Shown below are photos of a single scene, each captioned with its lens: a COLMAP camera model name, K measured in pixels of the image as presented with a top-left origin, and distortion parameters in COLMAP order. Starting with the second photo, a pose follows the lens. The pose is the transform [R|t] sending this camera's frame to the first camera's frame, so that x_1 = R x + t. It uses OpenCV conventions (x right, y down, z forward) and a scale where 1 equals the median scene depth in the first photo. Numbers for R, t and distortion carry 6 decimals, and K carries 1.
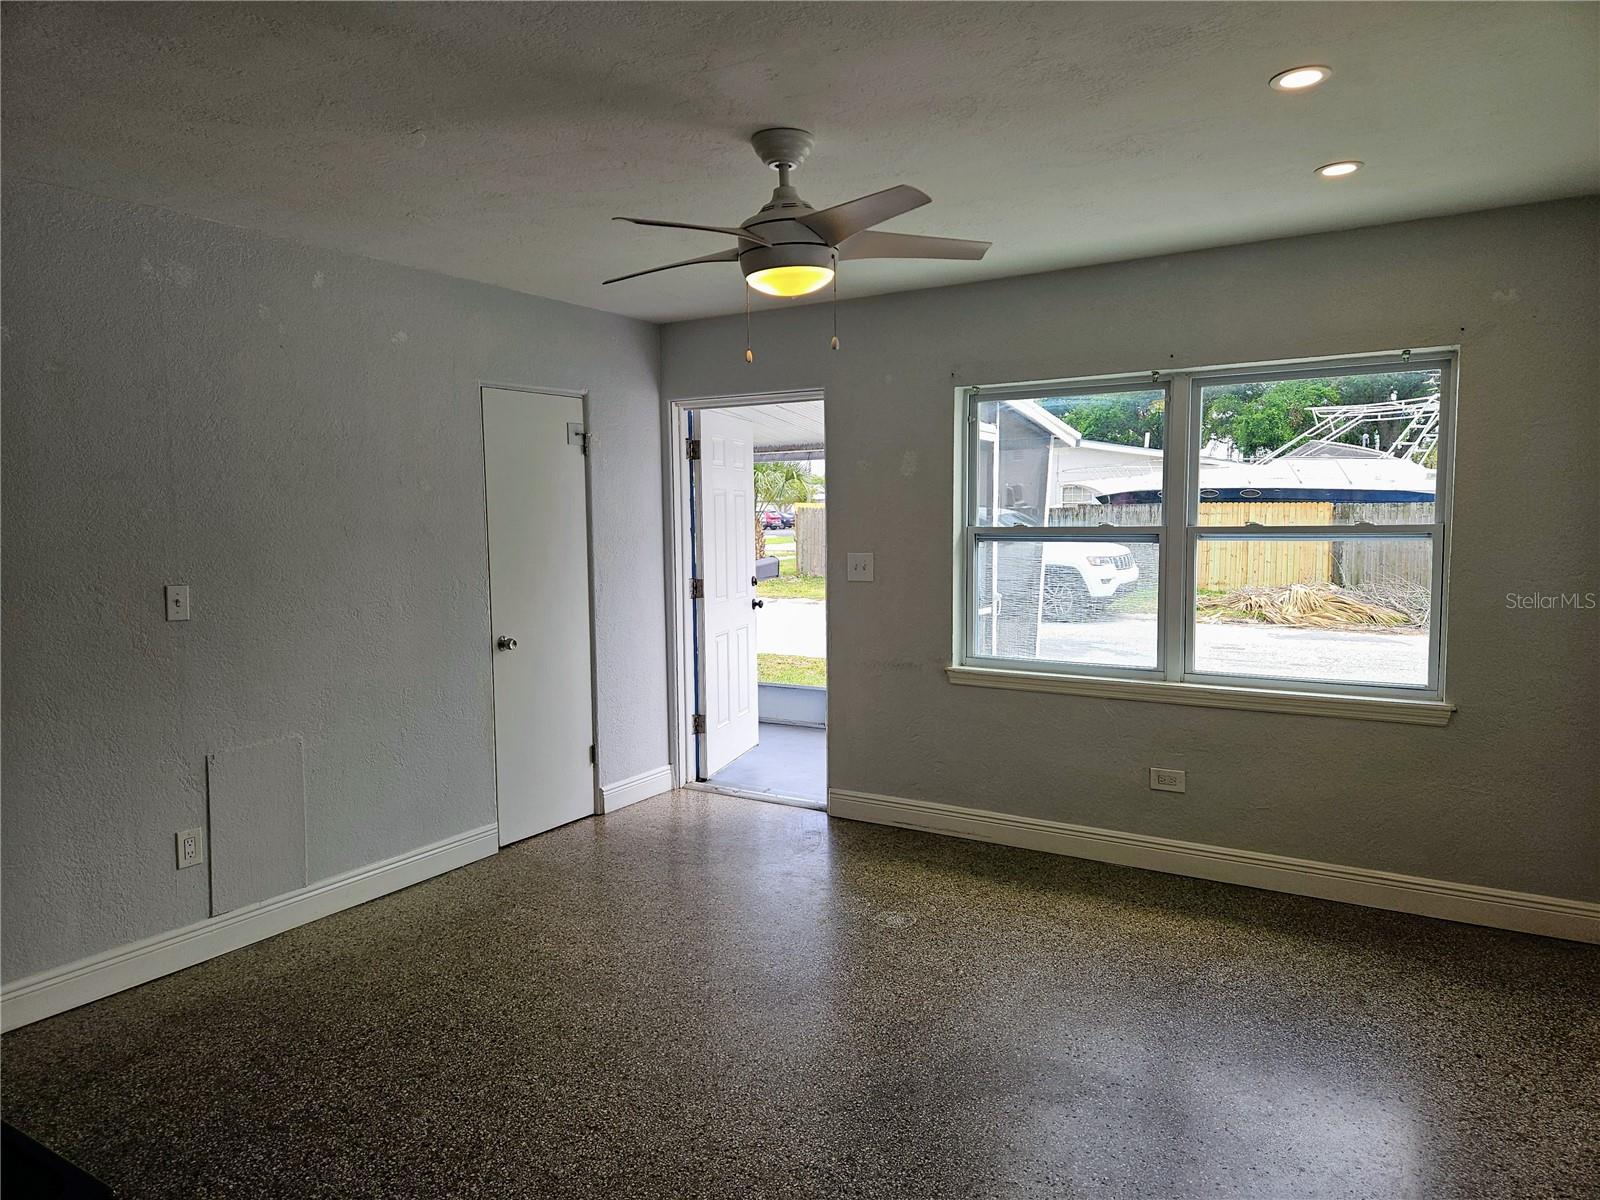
lens RADIAL K [[1066.9, 0, 795.6], [0, 1066.9, 611.7], [0, 0, 1]] dist [0.074320, -0.061837]
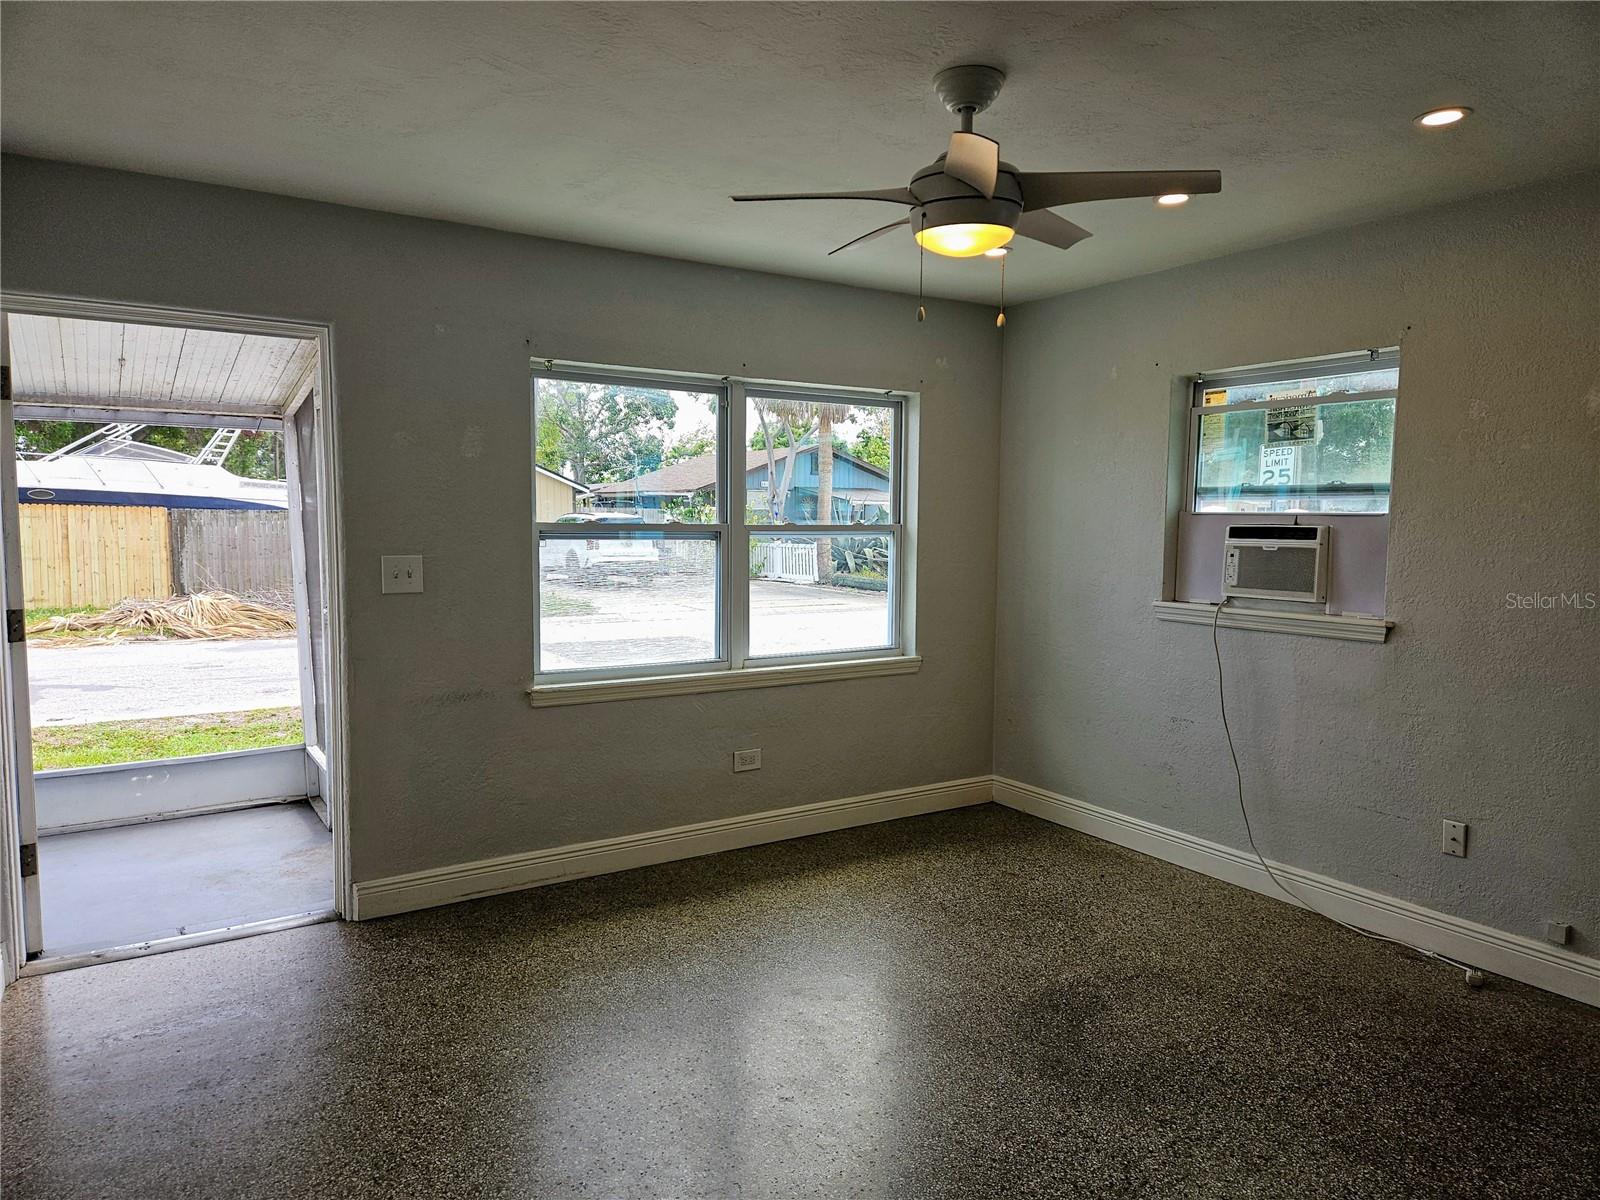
lens RADIAL K [[1058.1, 0, 825.6], [0, 1058.1, 617.0], [0, 0, 1]] dist [0.065423, -0.055845]
pose [[0.415052, -0.069851, 0.907112, -0.486369], [0.072674, 0.996408, 0.043475, -0.022577], [-0.906891, 0.047879, 0.418637, 0.408906]]
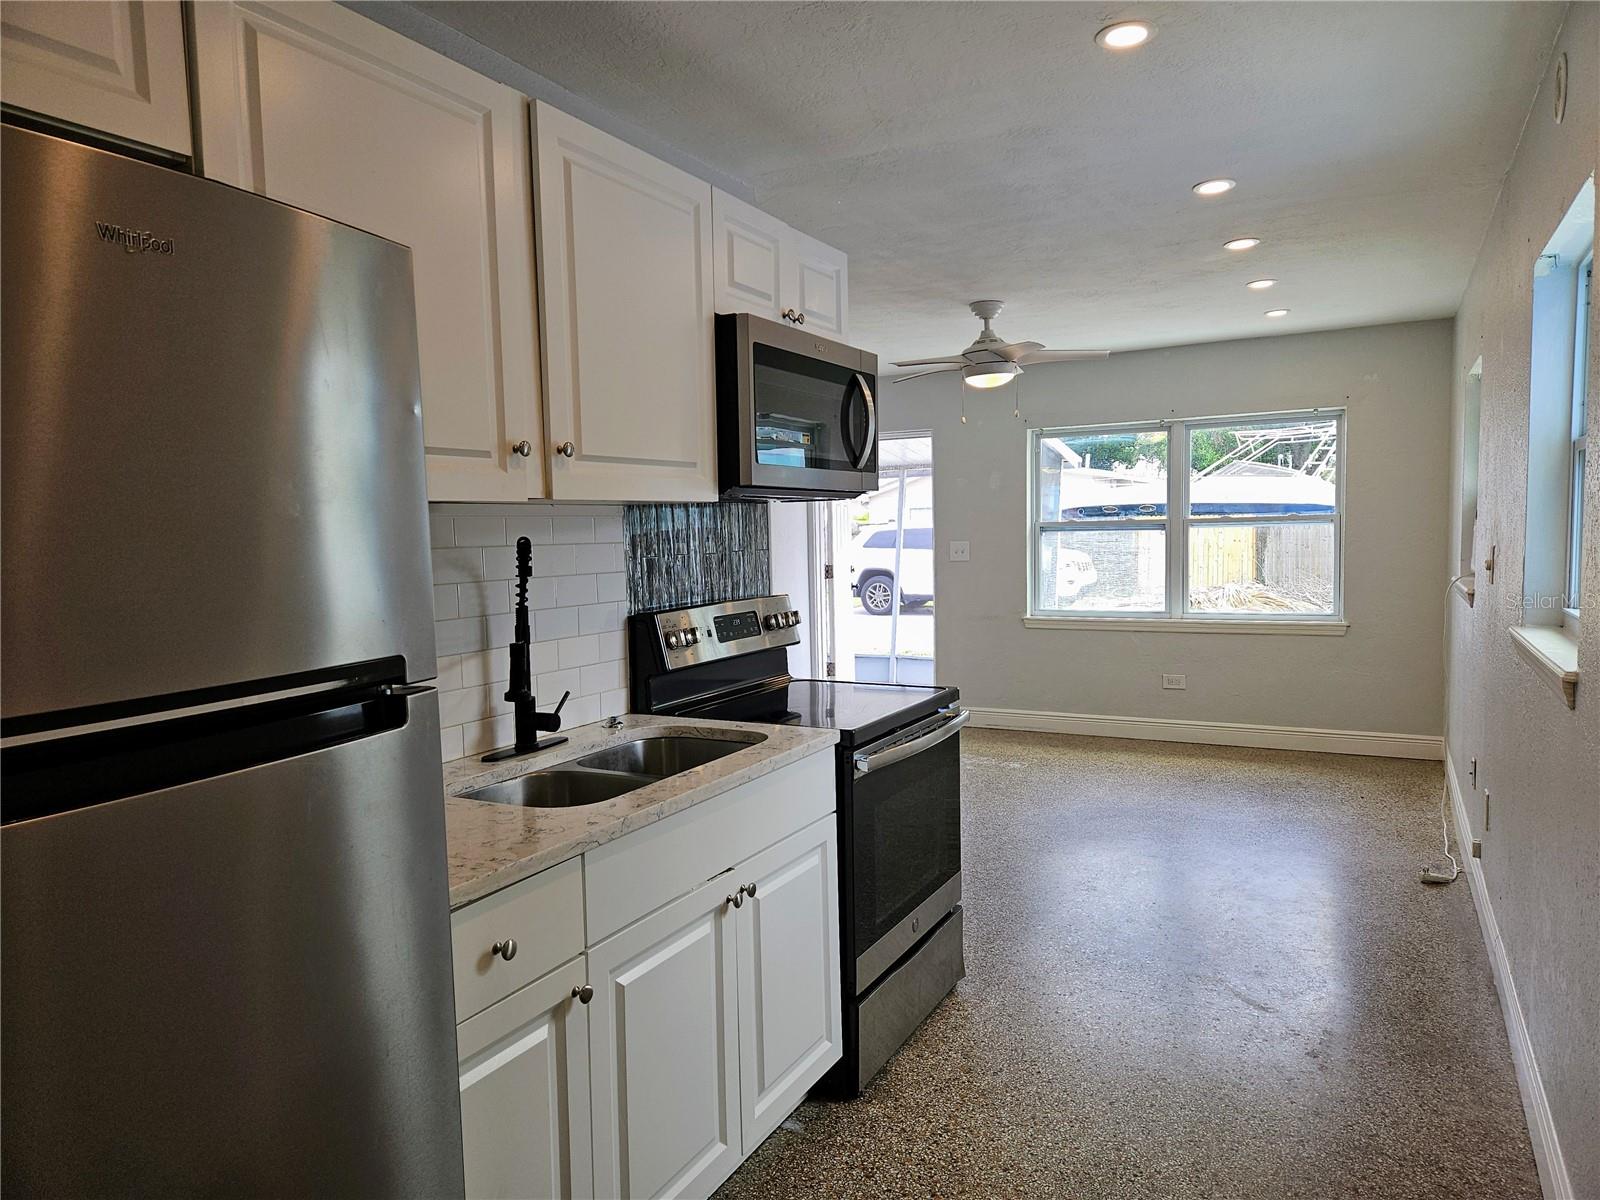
lens RADIAL K [[1064.8, 0, 799.7], [0, 1064.8, 620.4], [0, 0, 1]] dist [0.060018, -0.053531]
pose [[0.997853, -0.017388, 0.063142, -0.247251], [0.018138, 0.999771, -0.011325, 0.063995], [-0.062931, 0.012446, 0.997940, -0.435589]]
